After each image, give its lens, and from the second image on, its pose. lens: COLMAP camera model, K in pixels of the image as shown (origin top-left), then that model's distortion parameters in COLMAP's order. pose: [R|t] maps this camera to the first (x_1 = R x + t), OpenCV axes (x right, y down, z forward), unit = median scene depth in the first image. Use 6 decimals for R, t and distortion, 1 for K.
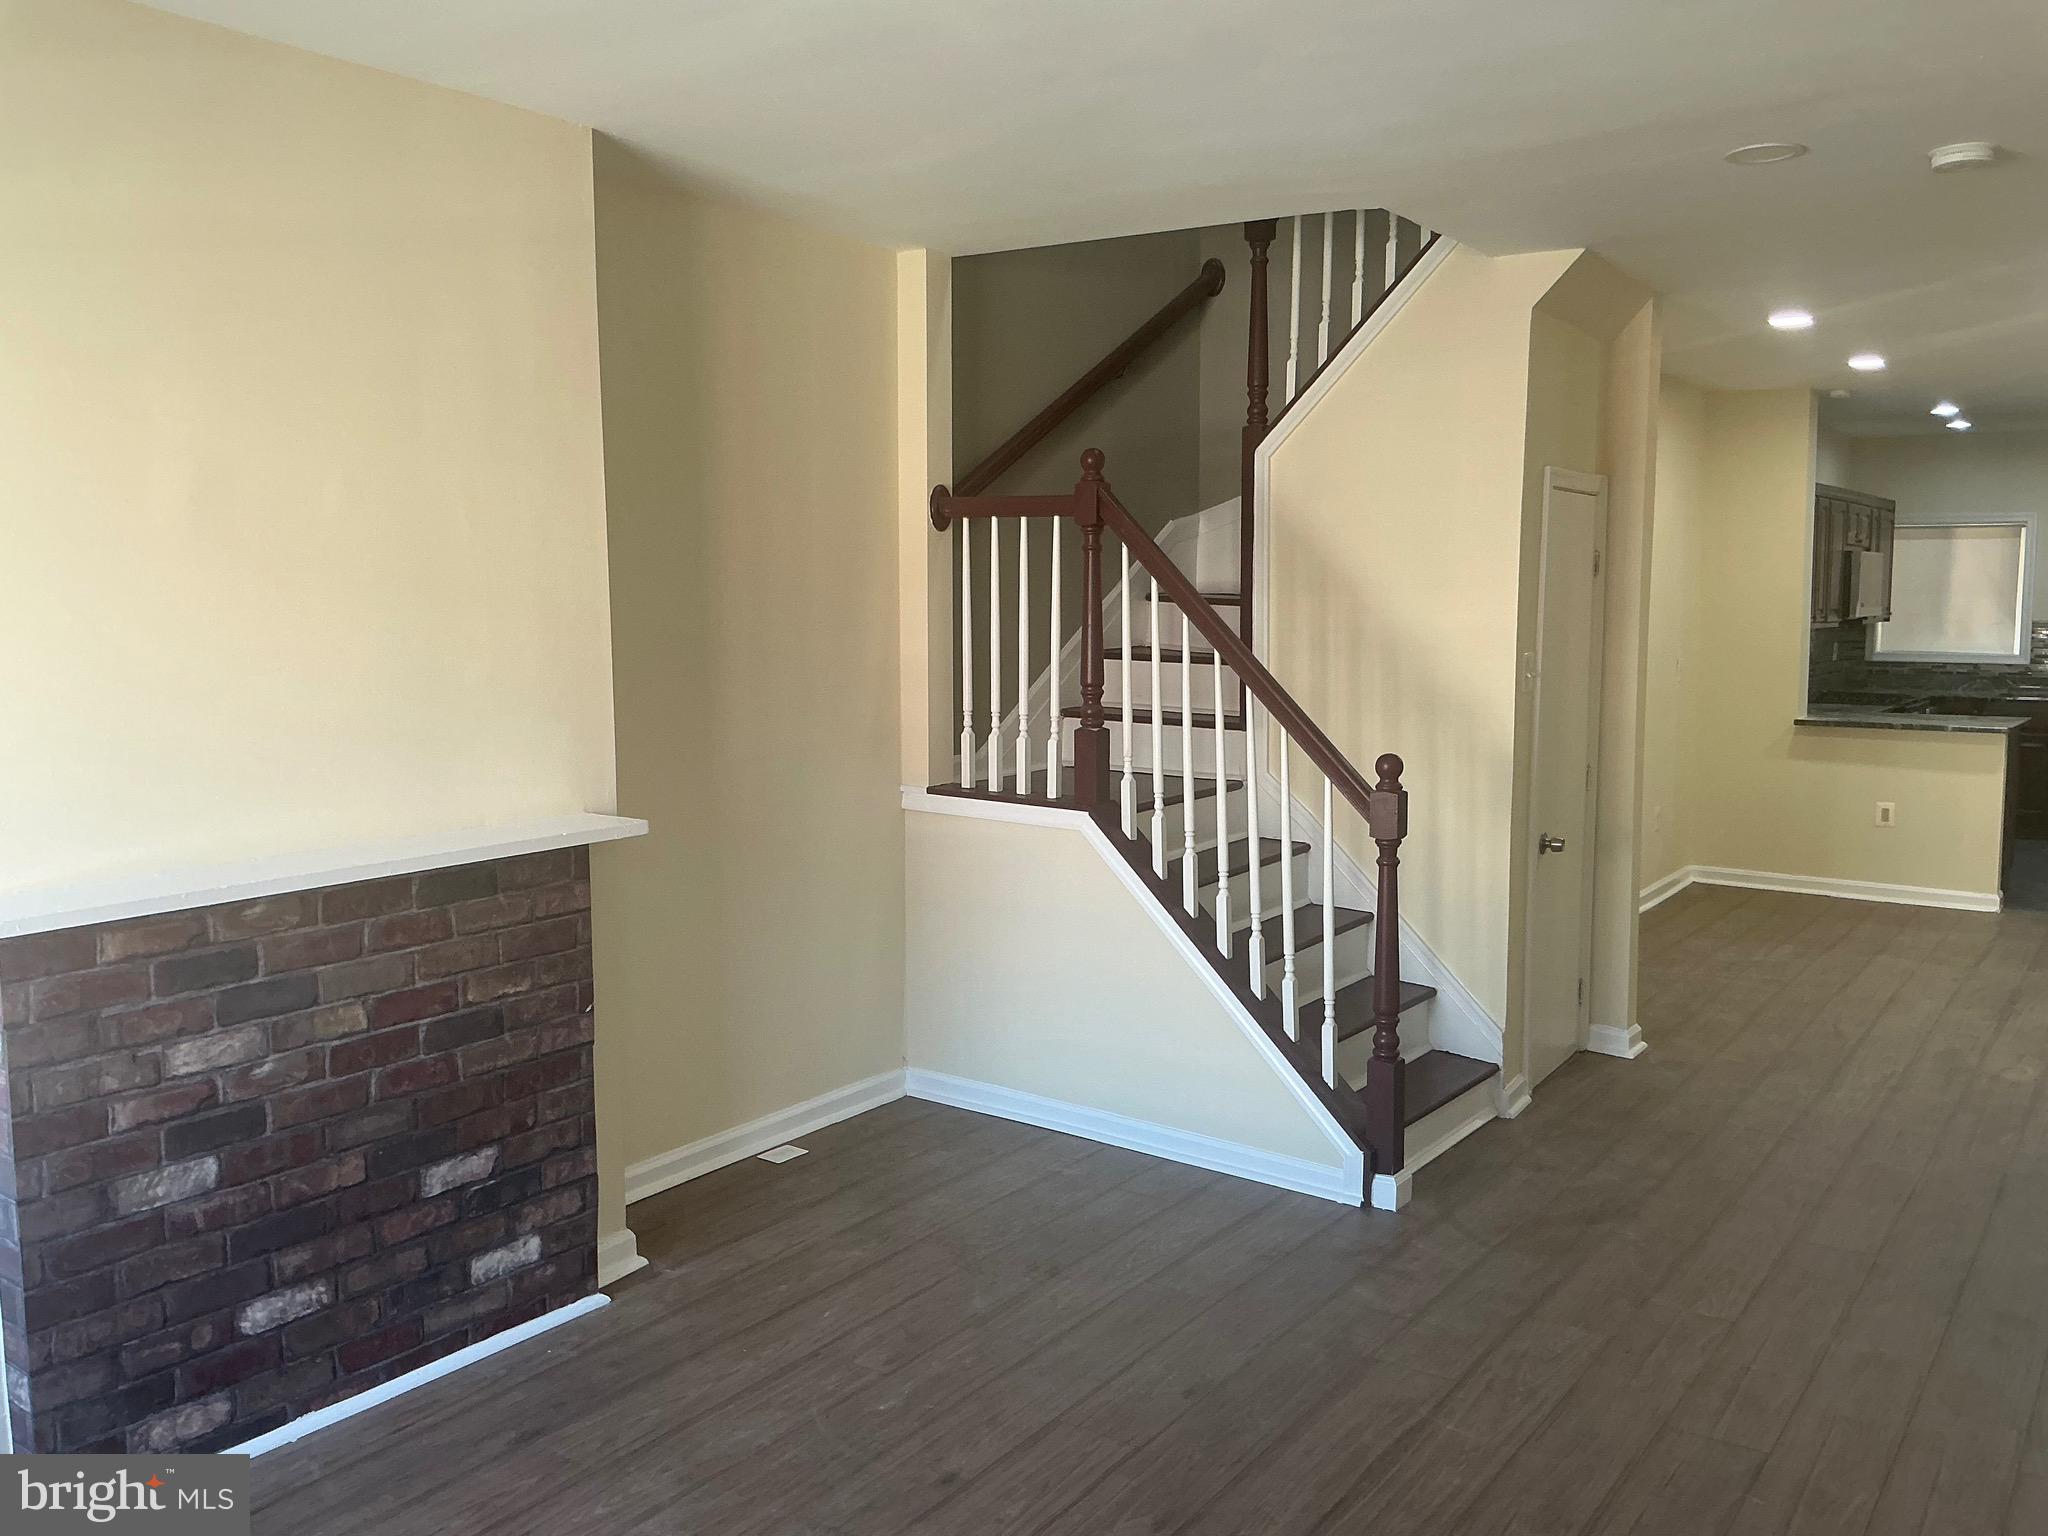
lens RADIAL K [[1675.6, 0, 1015.3], [0, 1675.6, 765.3], [0, 0, 1]] dist [0.135614, -0.285943]
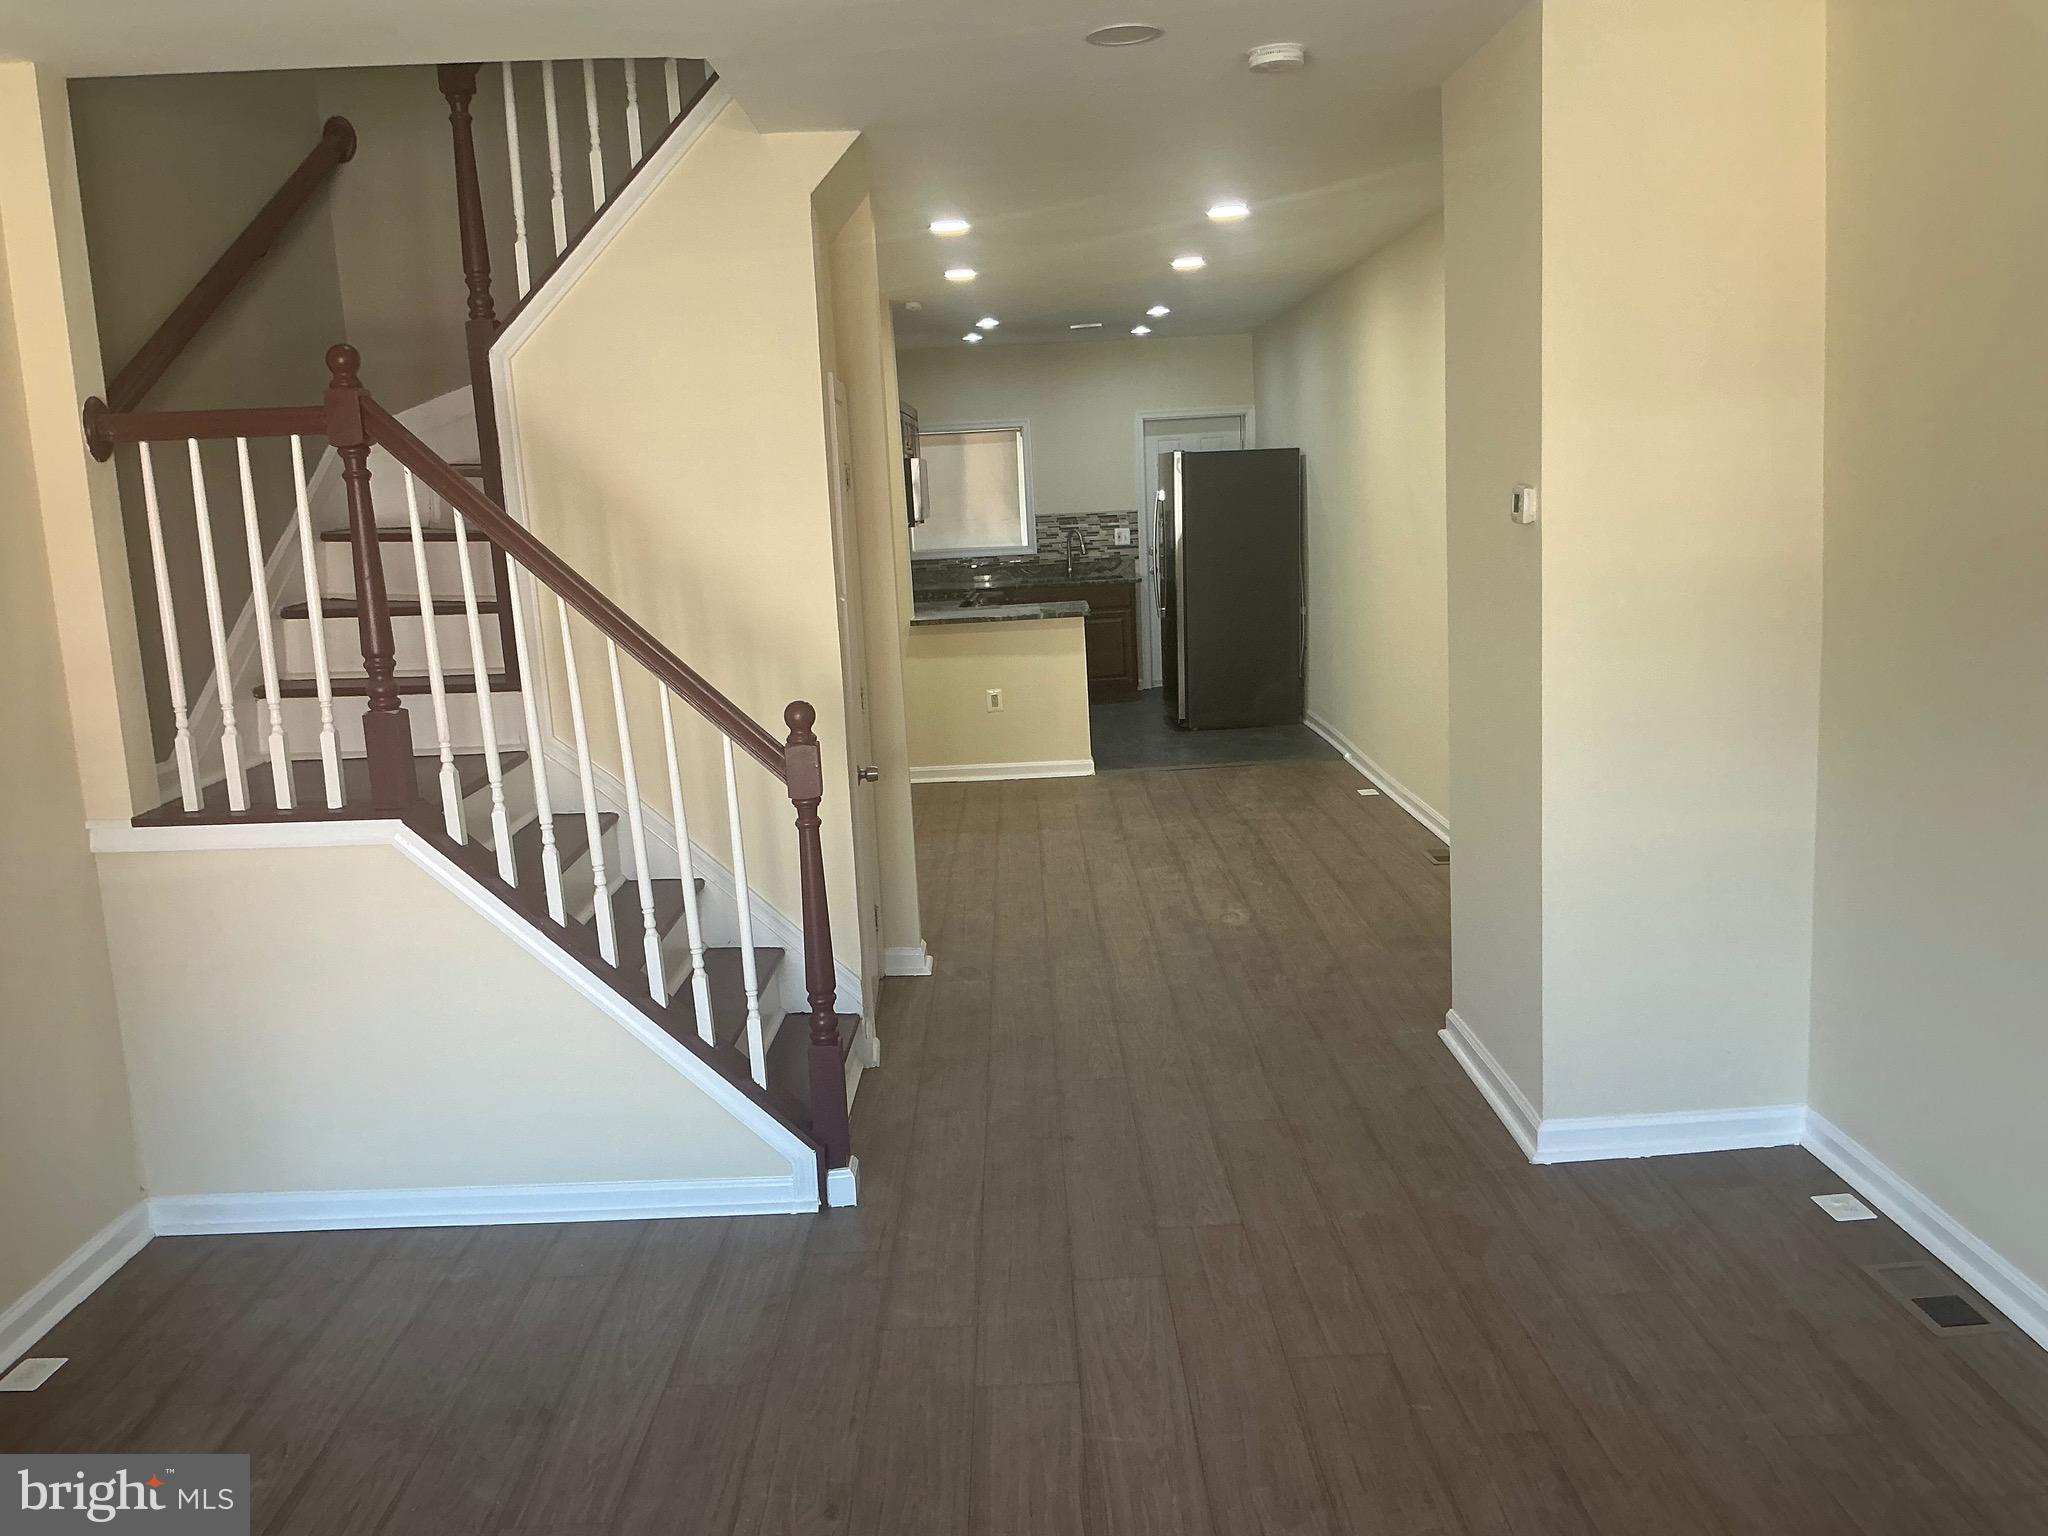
lens RADIAL K [[1675.6, 0, 1015.3], [0, 1675.6, 765.3], [0, 0, 1]] dist [0.135614, -0.285943]
pose [[0.811115, -0.136786, 0.568667, -0.155036], [0.109310, 0.990590, 0.082361, -0.027752], [-0.574581, -0.004643, 0.818434, 0.180443]]
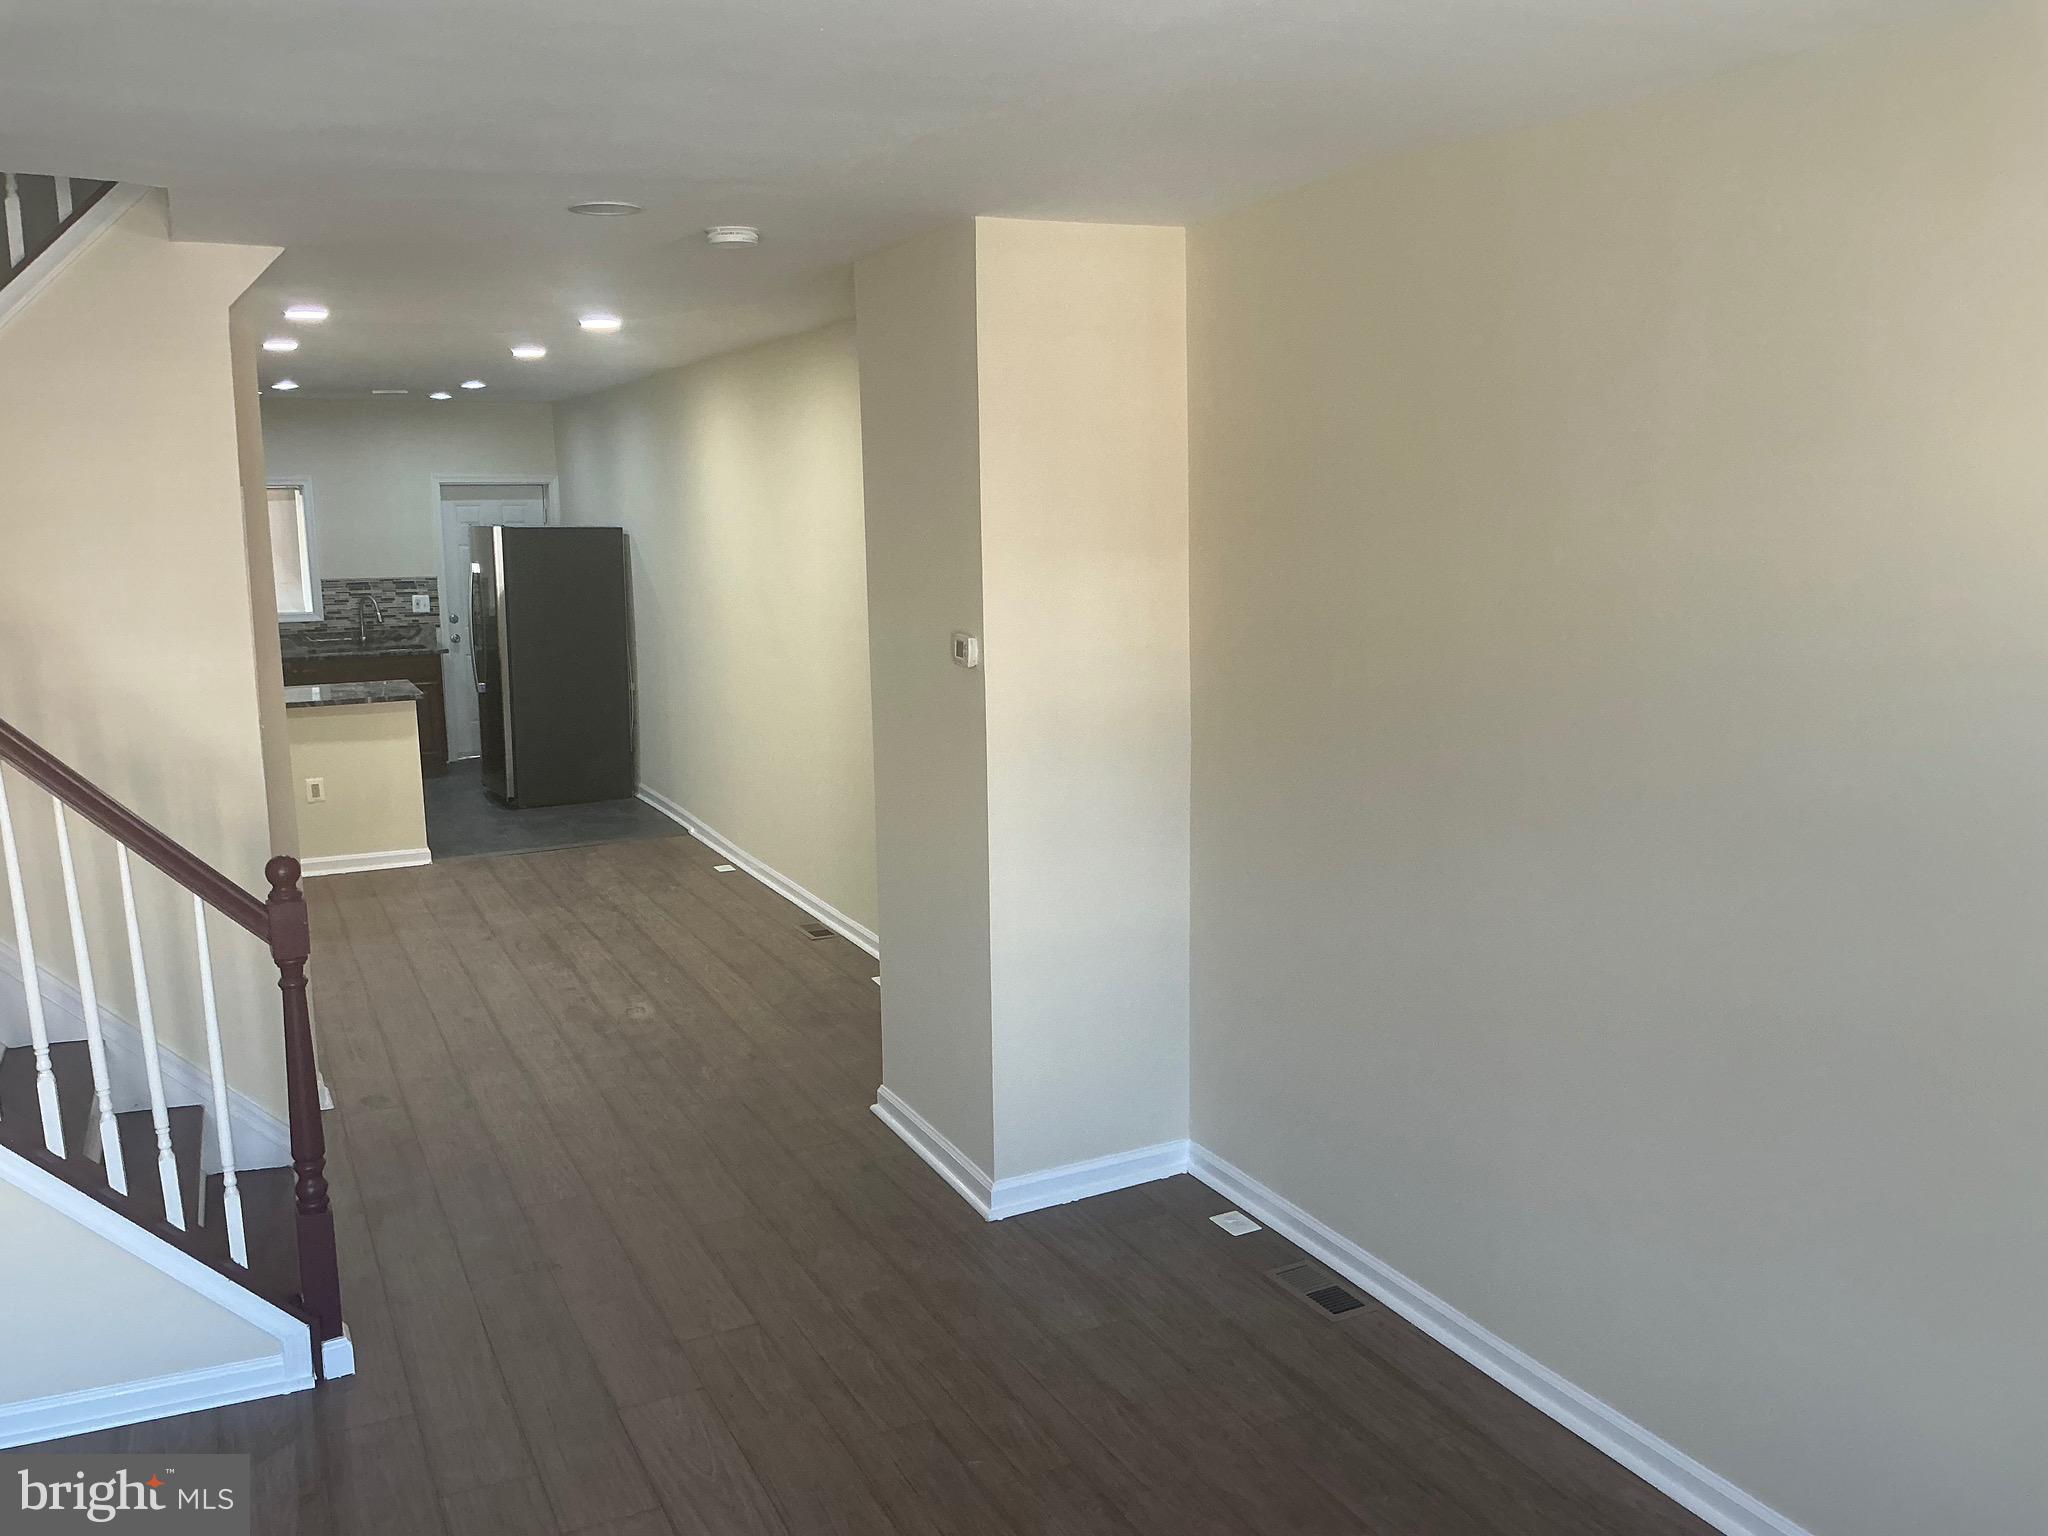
lens RADIAL K [[1675.6, 0, 1015.3], [0, 1675.6, 765.3], [0, 0, 1]] dist [0.135614, -0.285943]
pose [[0.480445, -0.145329, 0.864900, -0.266487], [0.103241, 0.988690, 0.108780, -0.086404], [-0.870927, 0.037030, 0.490015, 0.223294]]
